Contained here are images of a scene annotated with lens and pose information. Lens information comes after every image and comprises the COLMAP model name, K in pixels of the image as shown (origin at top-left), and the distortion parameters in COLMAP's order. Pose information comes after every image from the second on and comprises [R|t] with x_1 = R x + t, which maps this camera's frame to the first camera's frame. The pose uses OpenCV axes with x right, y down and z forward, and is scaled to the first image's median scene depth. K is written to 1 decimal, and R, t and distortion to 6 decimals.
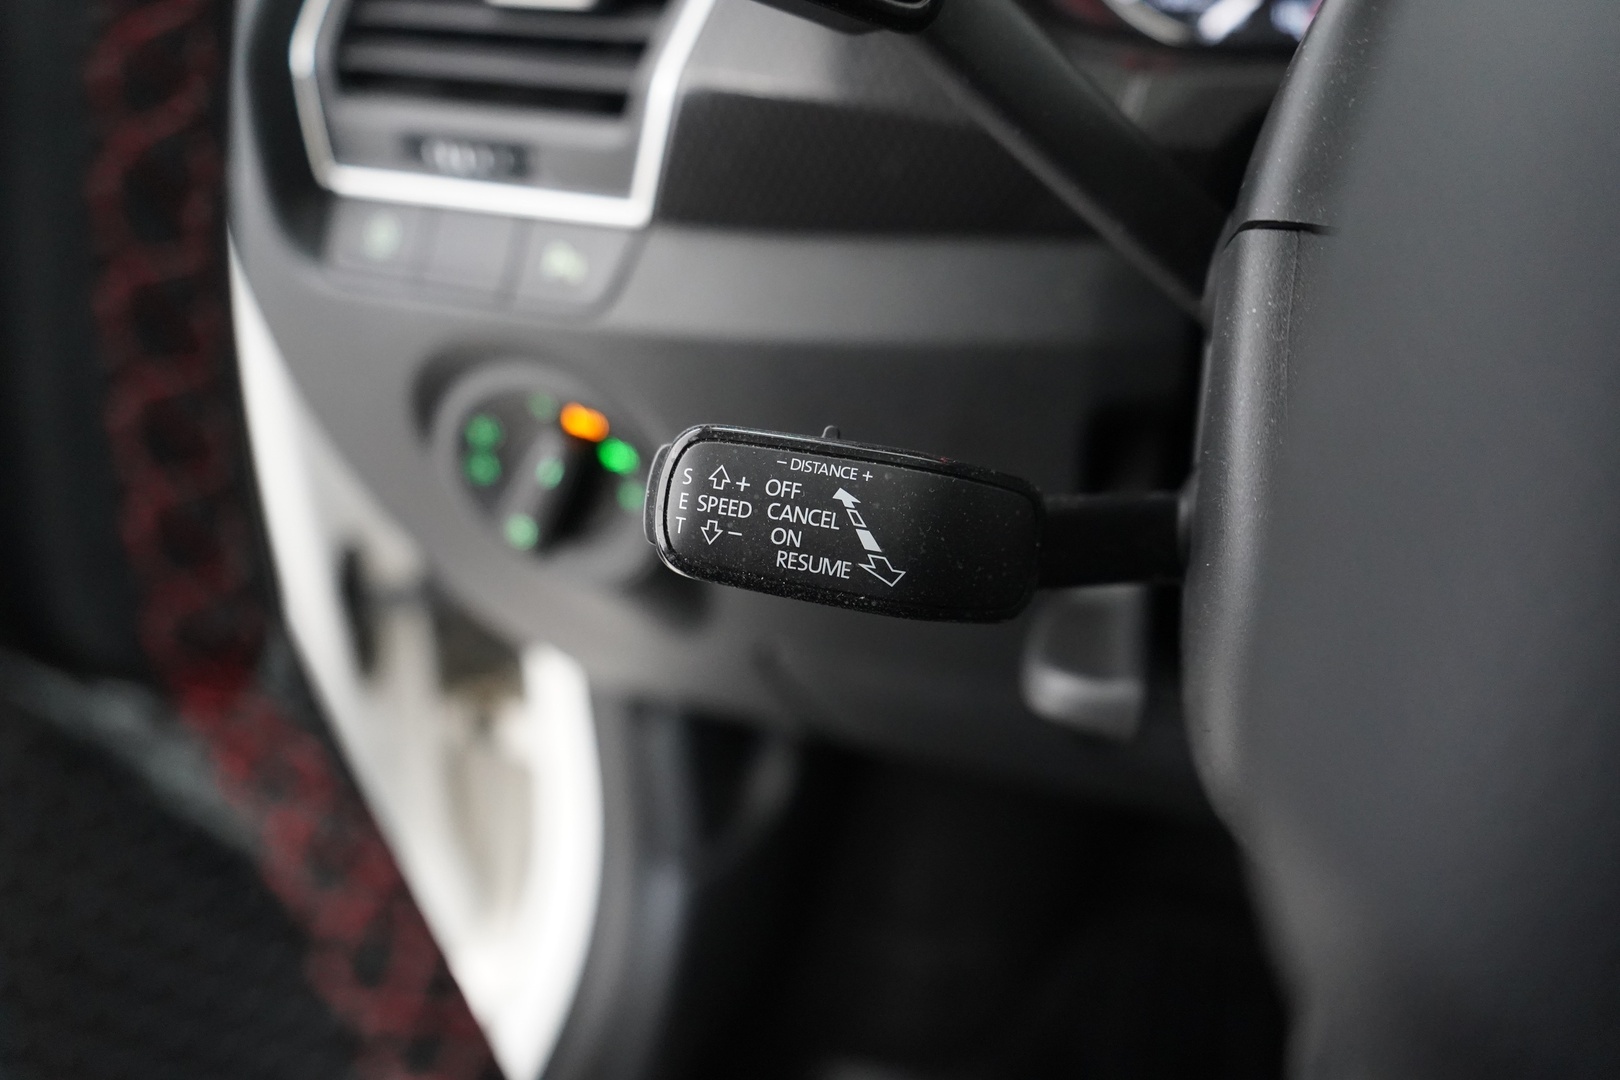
lens RADIAL K [[1308.4, 0, 811.9], [0, 1308.4, 541.3], [0, 0, 1]] dist [-0.013781, 0.014973]
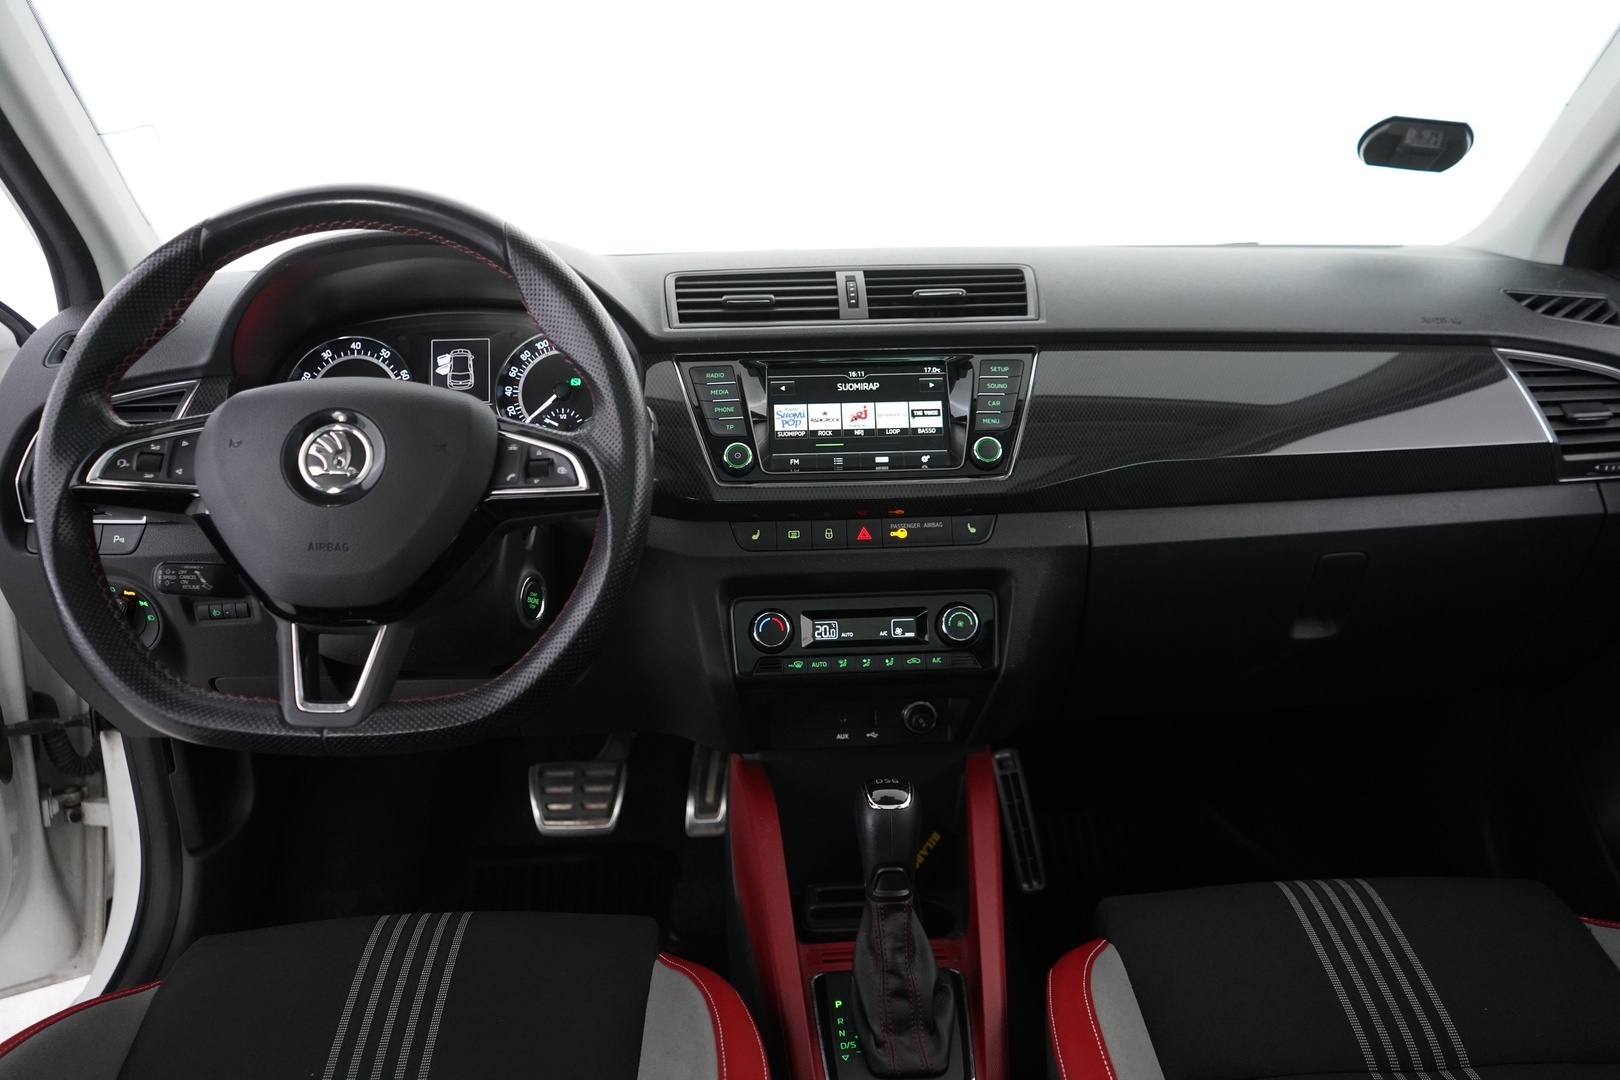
lens RADIAL K [[1308.4, 0, 805.9], [0, 1308.4, 539.5], [0, 0, 1]] dist [-0.013781, 0.014973]
pose [[0.937719, -0.111503, 0.329015, 0.551384], [0.177028, 0.968269, -0.176400, 1.076293], [-0.298906, 0.223658, 0.927703, -4.078505]]
